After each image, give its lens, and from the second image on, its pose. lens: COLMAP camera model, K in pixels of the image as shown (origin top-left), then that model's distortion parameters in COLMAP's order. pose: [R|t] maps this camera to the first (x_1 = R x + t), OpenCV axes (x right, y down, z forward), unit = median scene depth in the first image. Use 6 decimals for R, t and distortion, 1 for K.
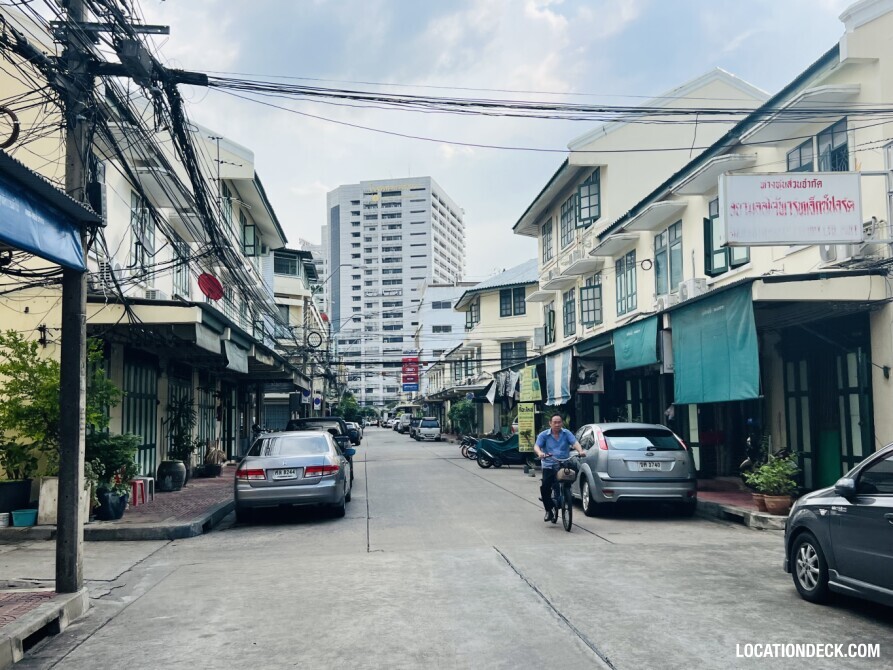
lens RADIAL K [[906.1, 0, 469.5], [0, 906.1, 336.9], [0, 0, 1]] dist [0.062207, -0.008511]
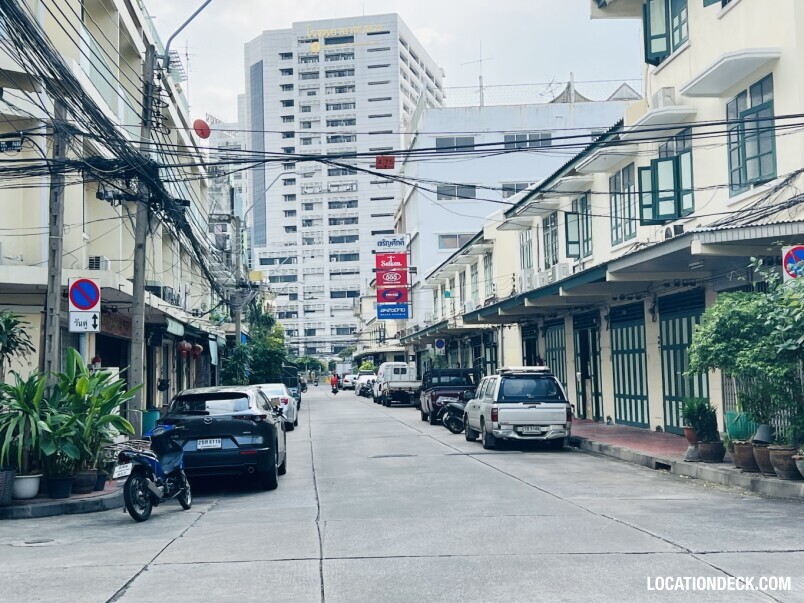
lens RADIAL K [[1150.2, 0, 402.0], [0, 1150.2, 301.5], [0, 0, 1]] dist [0.140355, 0.000507]
pose [[0.999529, -0.008234, -0.029547, -0.047214], [0.009043, 0.999586, 0.027325, 0.037758], [0.029310, -0.027579, 0.999190, 0.413584]]
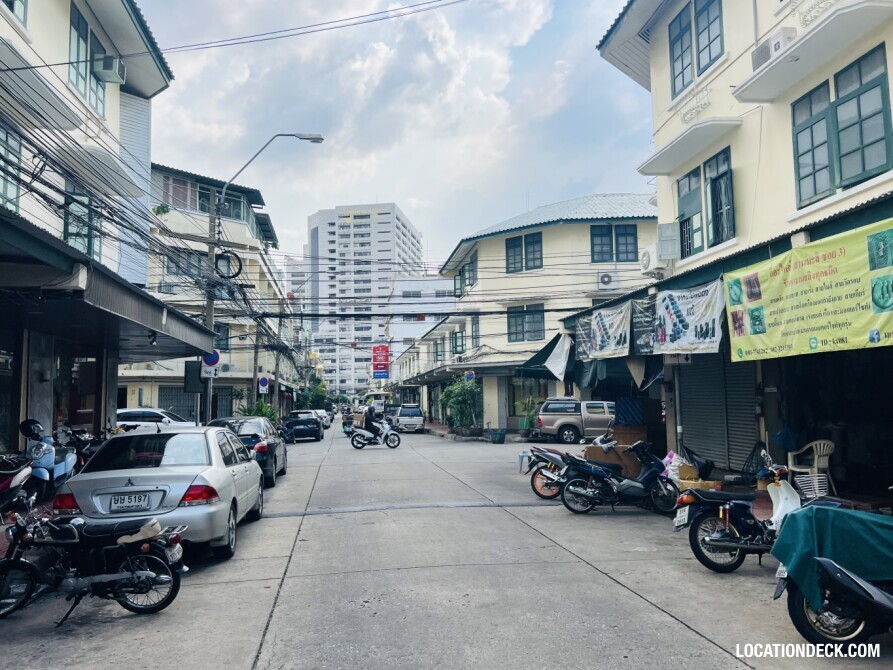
lens RADIAL K [[690.9, 0, 445.3], [0, 690.9, 352.5], [0, 0, 1]] dist [0.057705, -0.001086]
pose [[0.999369, 0.005323, 0.035124, -0.022675], [-0.005811, 0.999888, 0.013804, 0.022107], [-0.035047, -0.014000, 0.999288, 0.247102]]
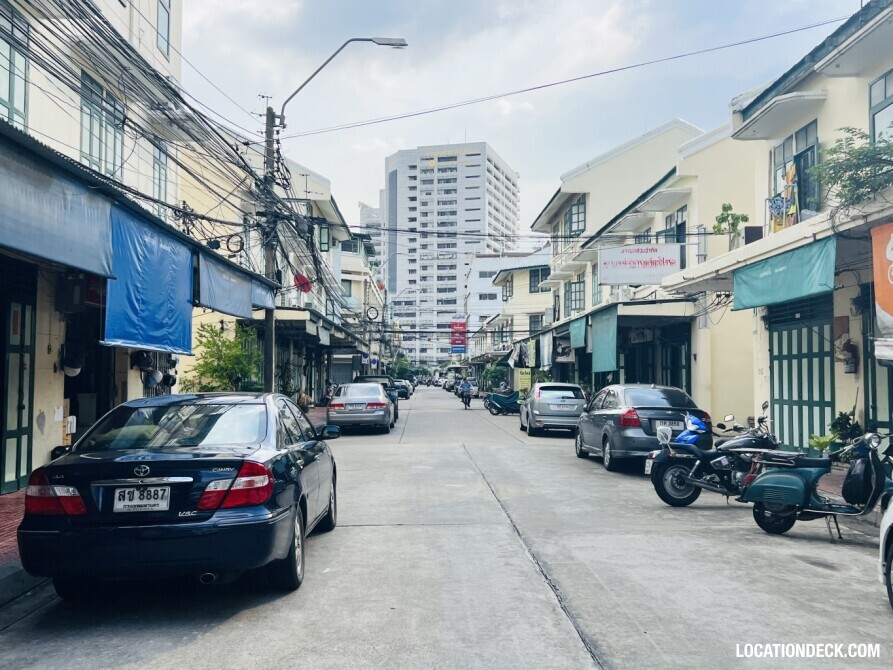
lens RADIAL K [[910.9, 0, 444.0], [0, 910.9, 335.1], [0, 0, 1]] dist [0.151827, -0.383794]
pose [[0.995825, 0.018194, -0.089455, 0.017713], [-0.014420, 0.998986, 0.042651, -0.009528], [0.090140, -0.041183, 0.995077, -0.106488]]
